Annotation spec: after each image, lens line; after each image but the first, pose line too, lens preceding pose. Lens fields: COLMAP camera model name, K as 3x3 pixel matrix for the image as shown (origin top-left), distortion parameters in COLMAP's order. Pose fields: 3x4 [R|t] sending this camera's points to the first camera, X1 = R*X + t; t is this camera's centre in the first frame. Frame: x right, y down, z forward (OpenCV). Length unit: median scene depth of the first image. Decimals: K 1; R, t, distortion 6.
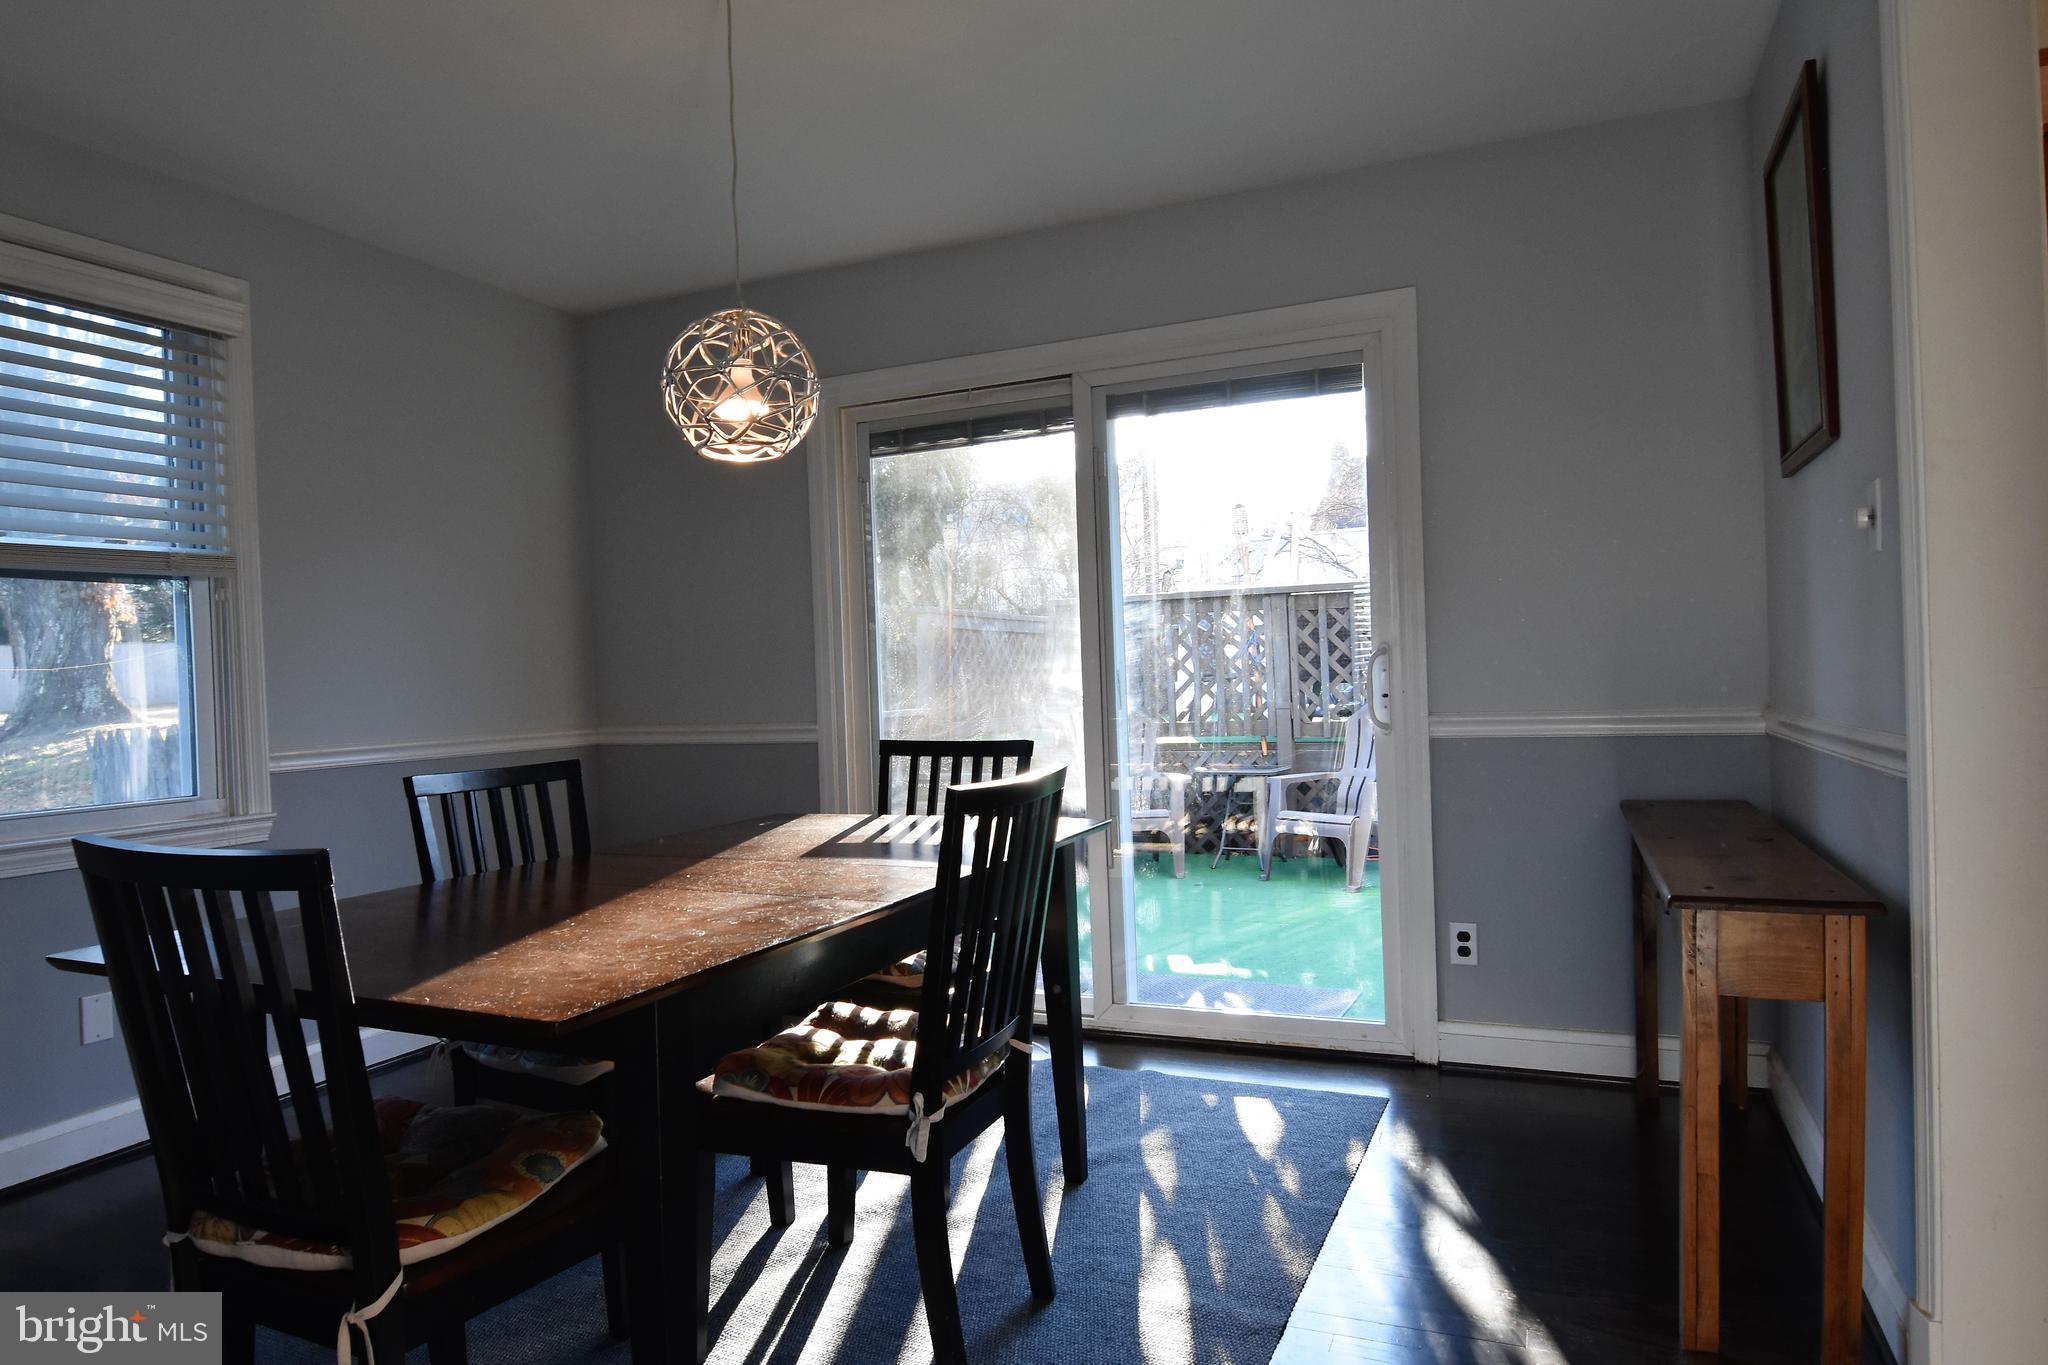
lens RADIAL K [[1254.0, 0, 1031.0], [0, 1254.0, 686.3], [0, 0, 1]] dist [-0.005498, -0.015557]
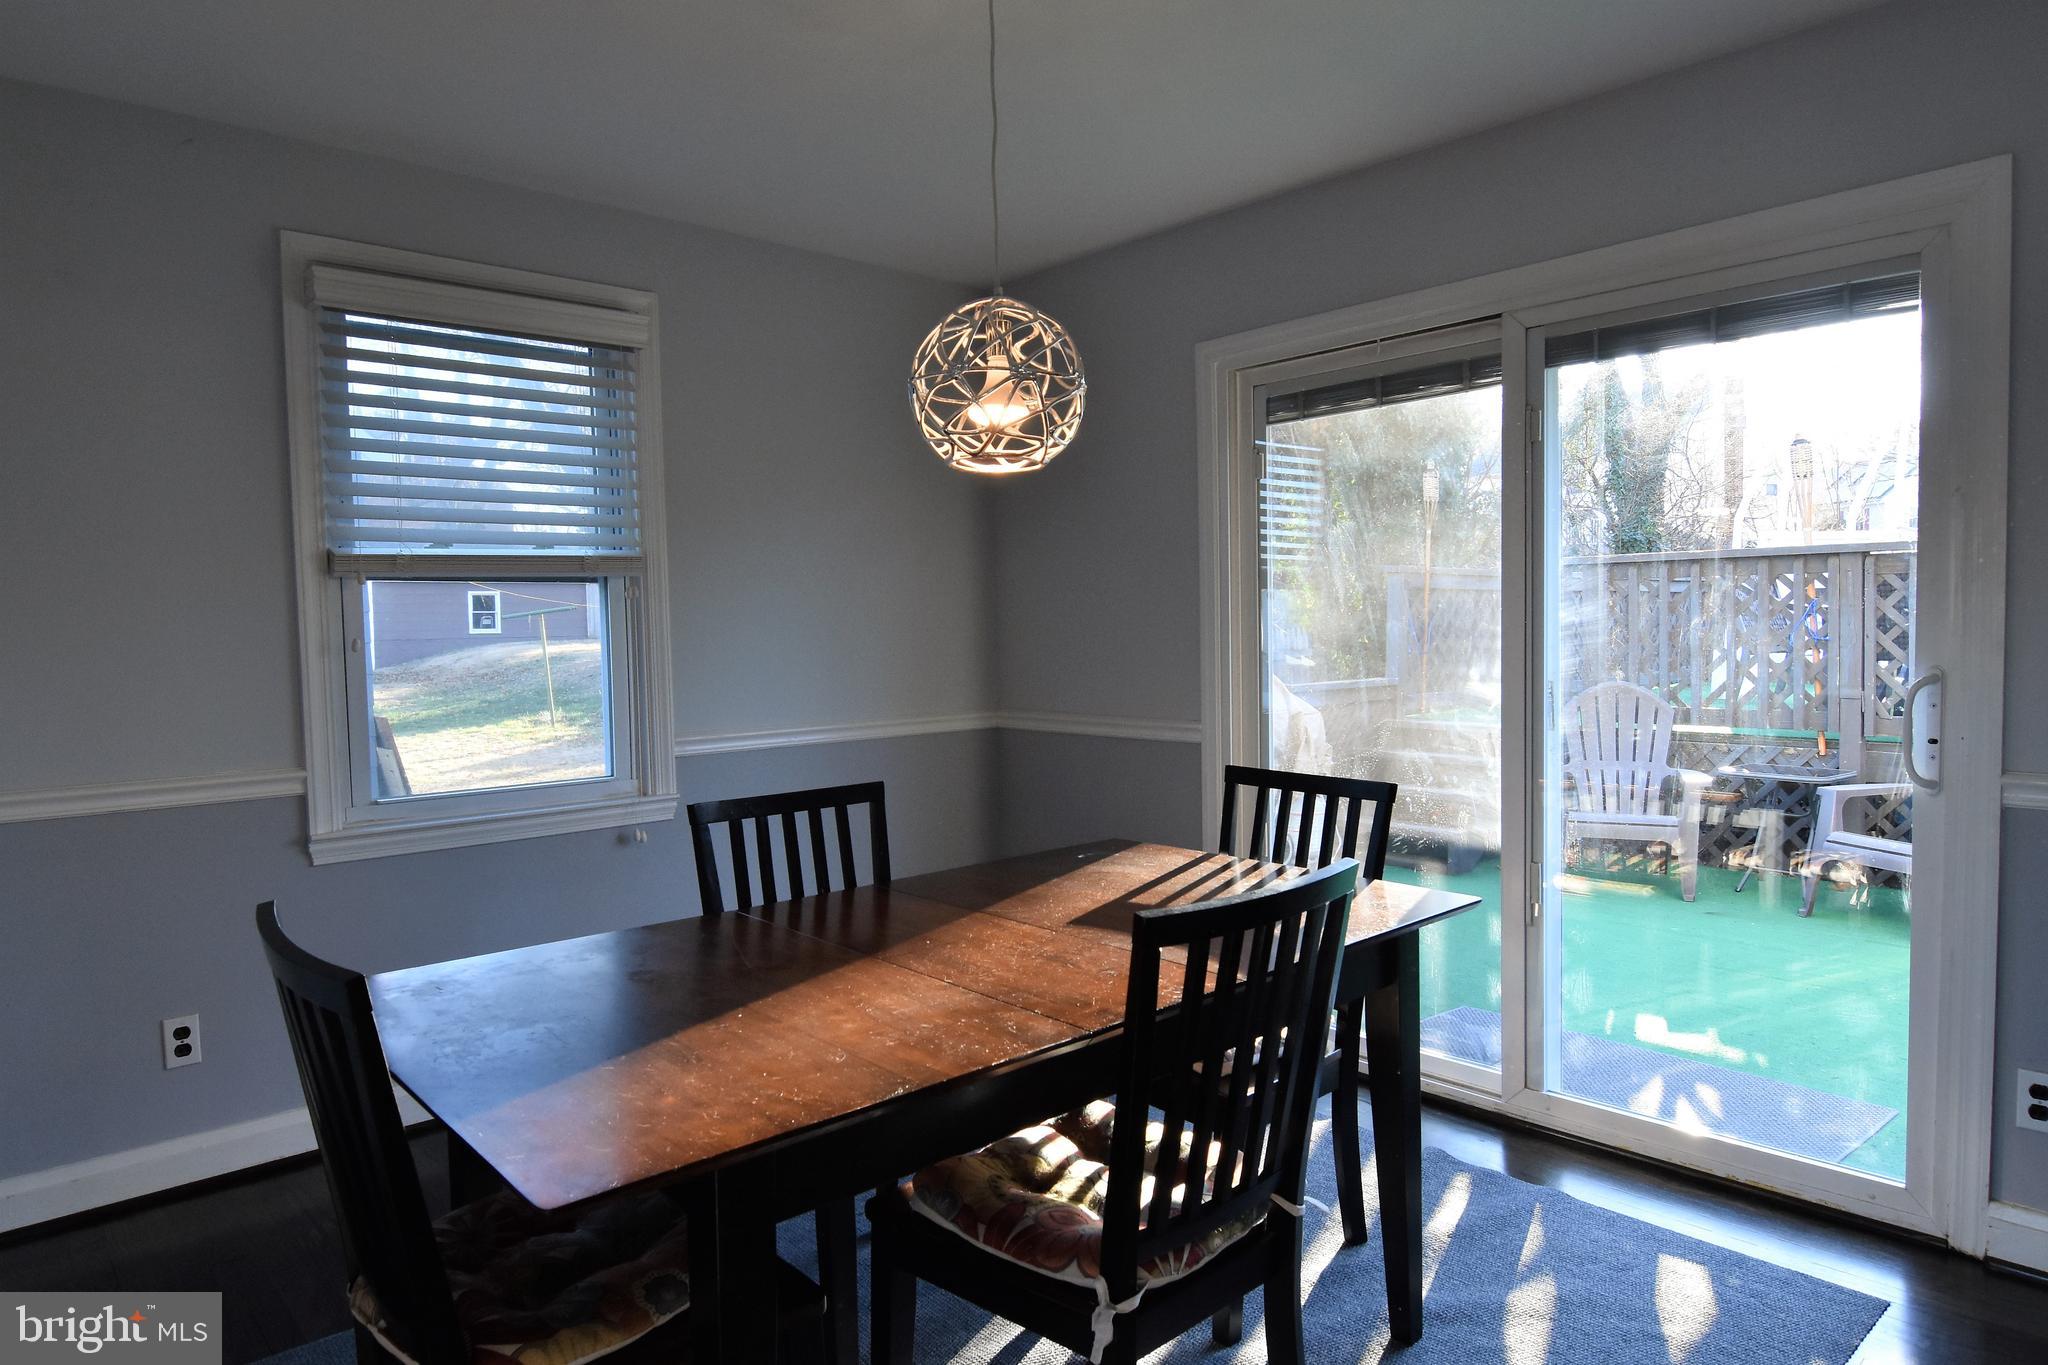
lens RADIAL K [[1254.0, 0, 1008.4], [0, 1254.0, 689.5], [0, 0, 1]] dist [-0.005498, -0.015557]
pose [[0.909126, 0.037524, -0.414828, 0.098614], [-0.015079, 0.998246, 0.057252, -0.055619], [0.416249, -0.045794, 0.908097, 0.142338]]
